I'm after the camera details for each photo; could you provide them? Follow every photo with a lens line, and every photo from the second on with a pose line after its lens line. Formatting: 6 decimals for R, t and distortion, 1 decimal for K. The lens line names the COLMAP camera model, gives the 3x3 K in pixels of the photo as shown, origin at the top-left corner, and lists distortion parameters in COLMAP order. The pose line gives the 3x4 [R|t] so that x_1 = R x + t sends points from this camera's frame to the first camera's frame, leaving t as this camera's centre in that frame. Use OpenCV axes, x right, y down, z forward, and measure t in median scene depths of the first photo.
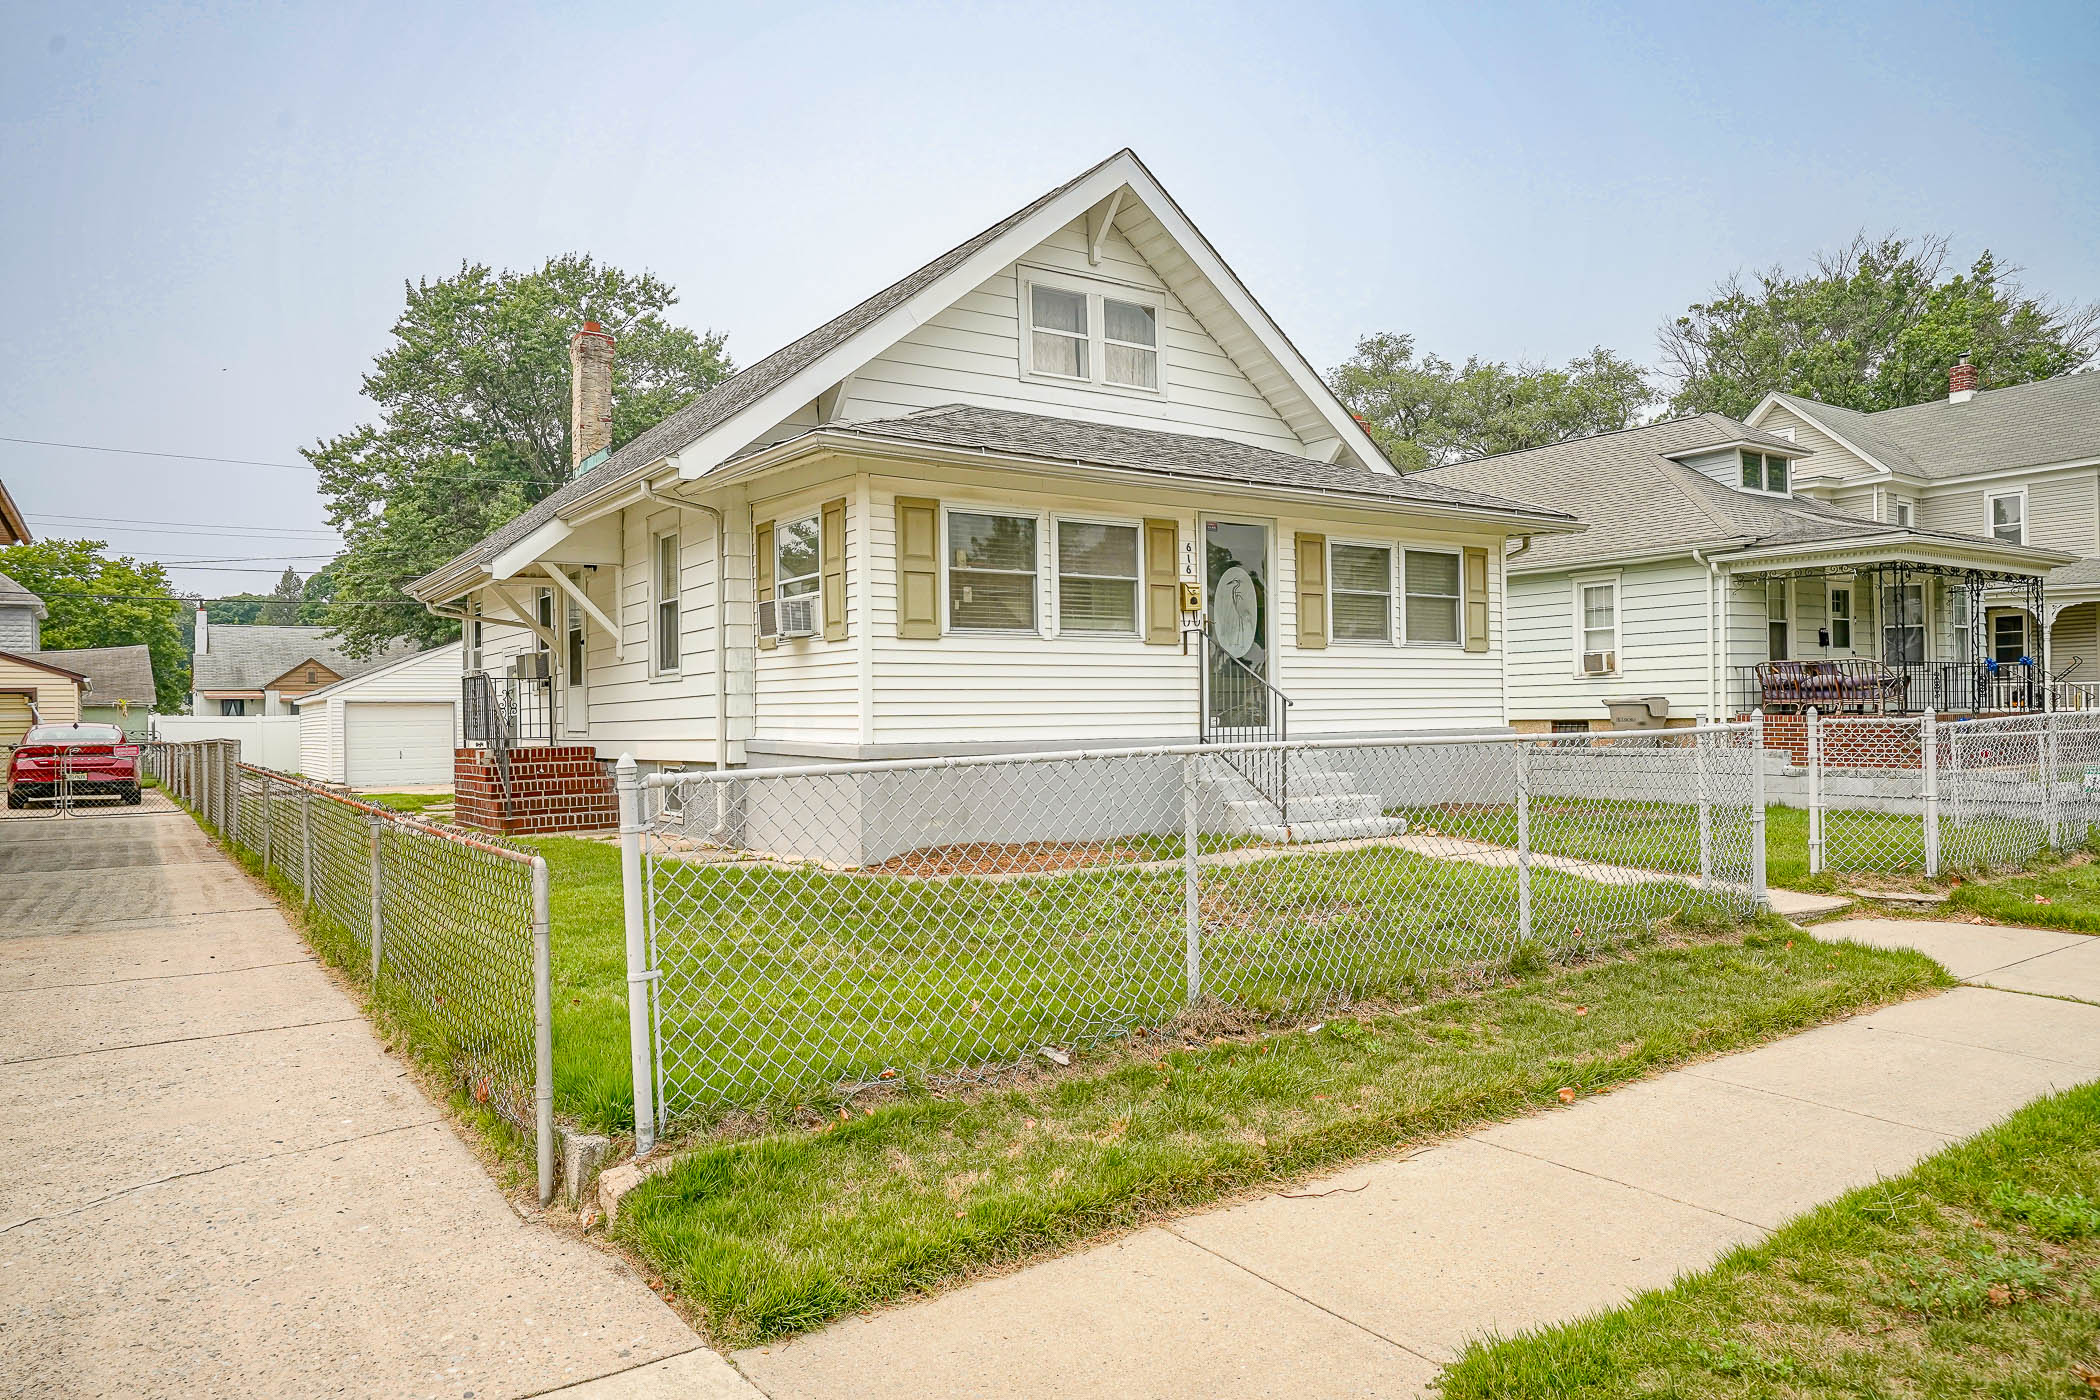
lens RADIAL K [[1411.8, 0, 1041.5], [0, 1411.8, 698.7], [0, 0, 1]] dist [0.004682, 0.001097]
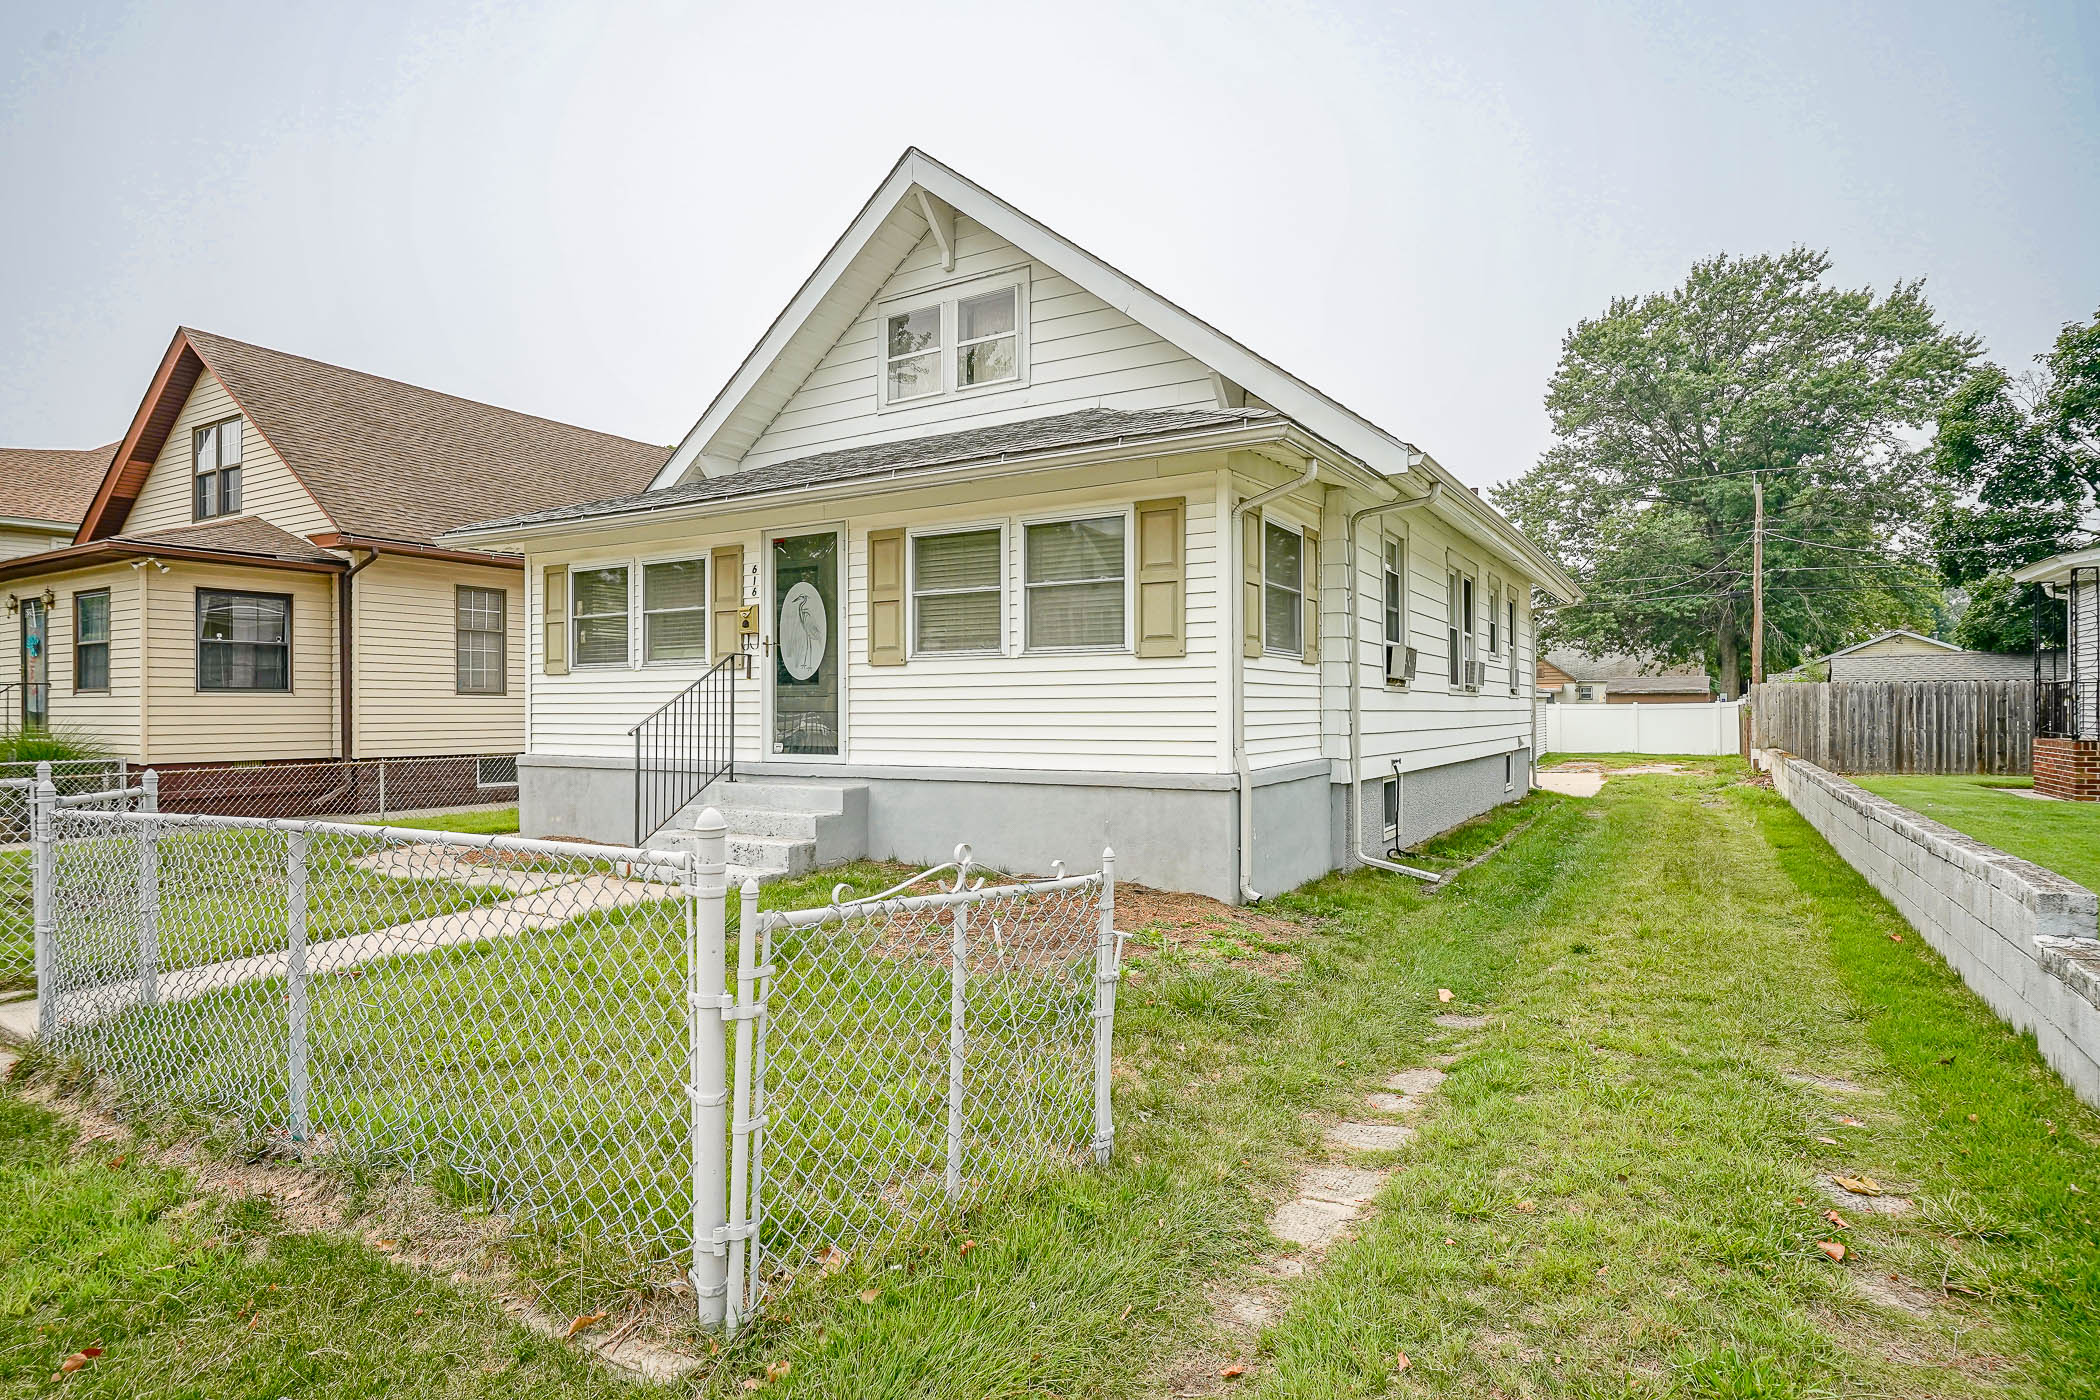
lens RADIAL K [[1131.9, 0, 1018.6], [0, 1131.9, 704.2], [0, 0, 1]] dist [0.001446, 0.000048]
pose [[0.398219, 0.007958, -0.917256, 0.895104], [0.008525, 0.999887, 0.012376, -0.021136], [0.917251, -0.012748, 0.398106, 0.847194]]
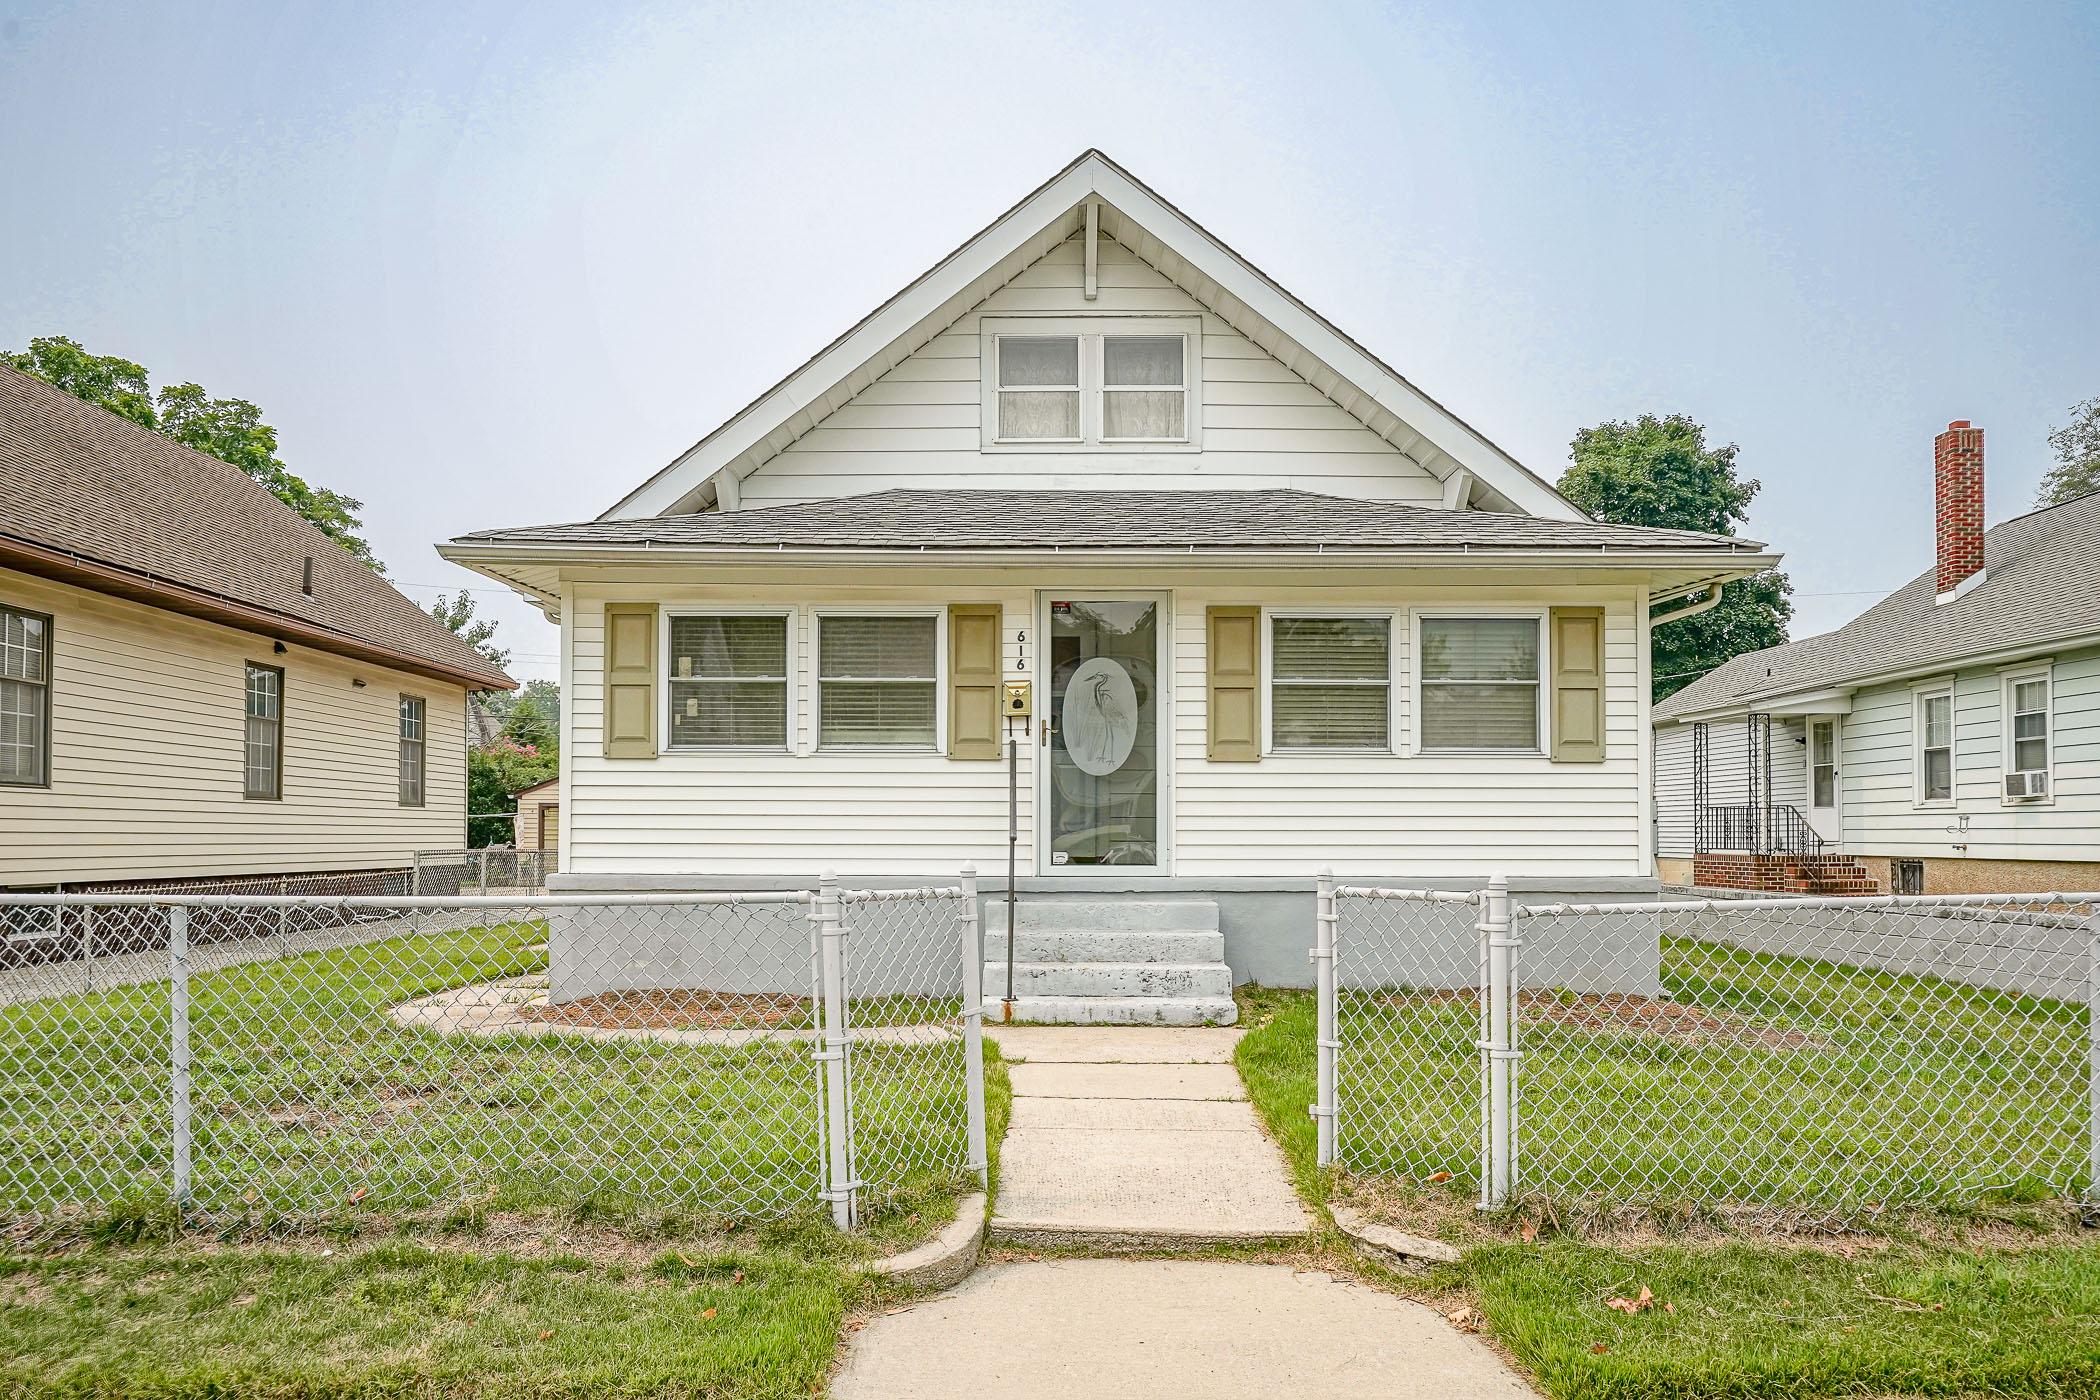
lens RADIAL K [[1411.8, 0, 1008.8], [0, 1411.8, 806.7], [0, 0, 1]] dist [0.004682, 0.001097]
pose [[0.820679, 0.005727, -0.571360, 0.546603], [-0.007544, 0.999971, -0.000813, -0.011163], [0.571339, 0.004977, 0.820699, 0.345550]]
